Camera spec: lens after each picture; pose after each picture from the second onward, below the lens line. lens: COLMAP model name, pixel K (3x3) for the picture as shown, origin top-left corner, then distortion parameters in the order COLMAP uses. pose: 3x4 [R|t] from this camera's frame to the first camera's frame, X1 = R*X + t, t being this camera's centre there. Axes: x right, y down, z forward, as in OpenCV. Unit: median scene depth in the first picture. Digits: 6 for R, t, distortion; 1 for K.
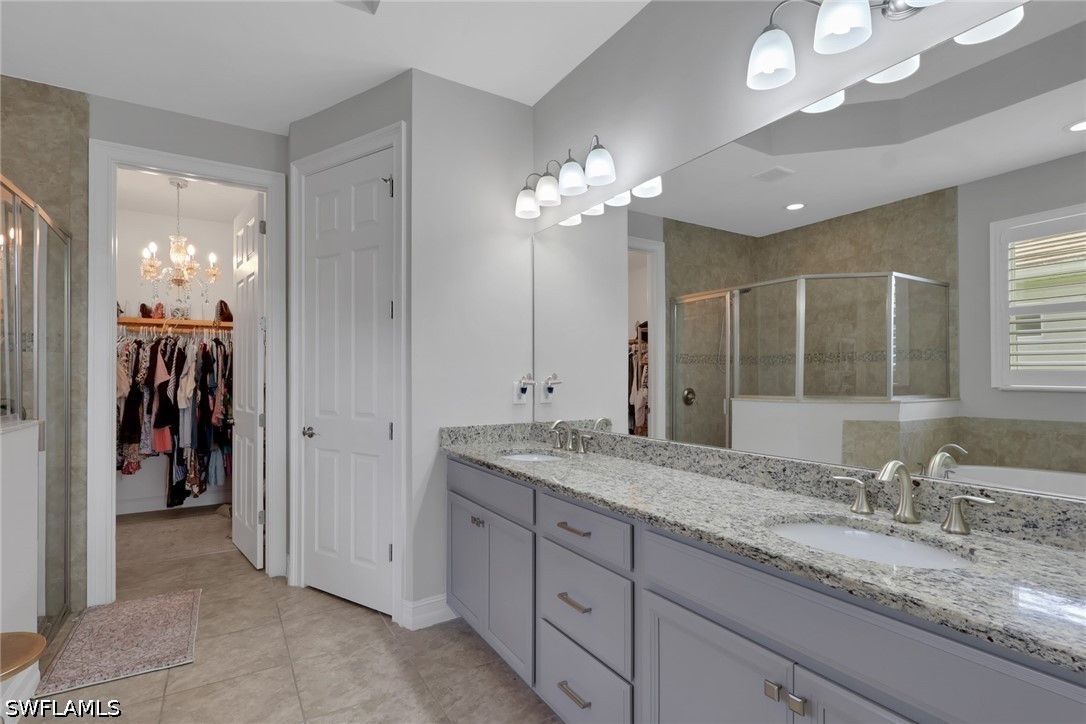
lens RADIAL K [[525.5, 0, 541.2], [0, 525.5, 370.4], [0, 0, 1]] dist [0.002707, -0.000004]
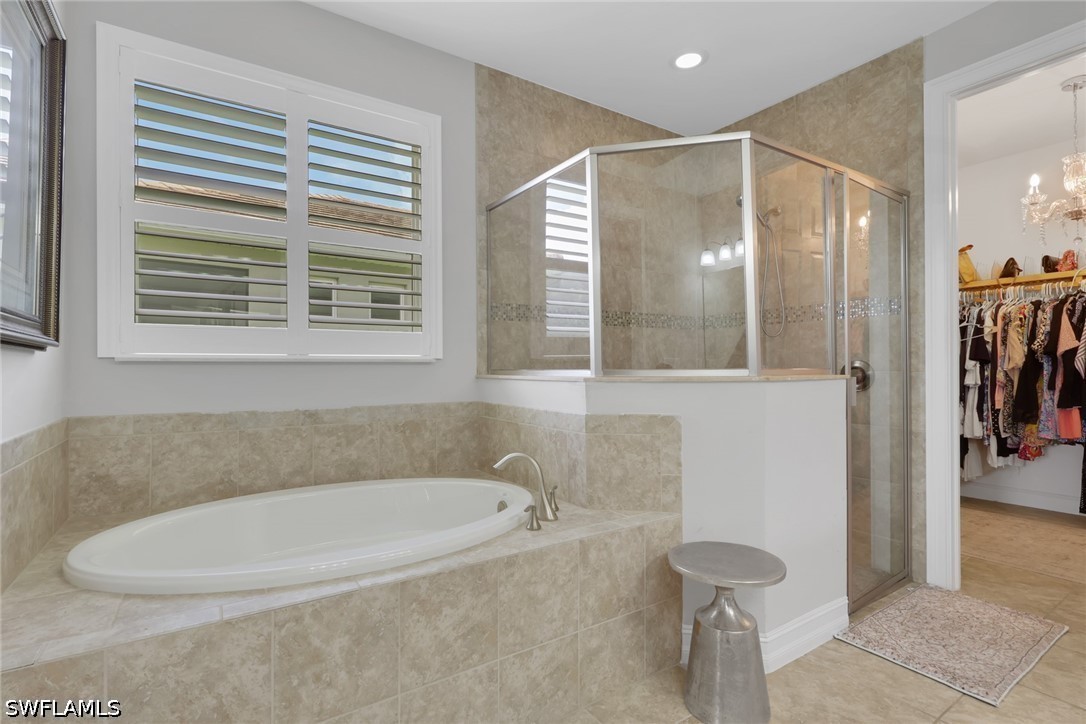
lens RADIAL K [[525.5, 0, 540.4], [0, 525.5, 363.4], [0, 0, 1]] dist [0.002707, -0.000004]
pose [[0.036070, -0.007424, -0.999322, 0.049667], [0.013705, 0.999882, -0.006933, 0.052727], [0.999255, -0.013446, 0.036168, 0.267555]]
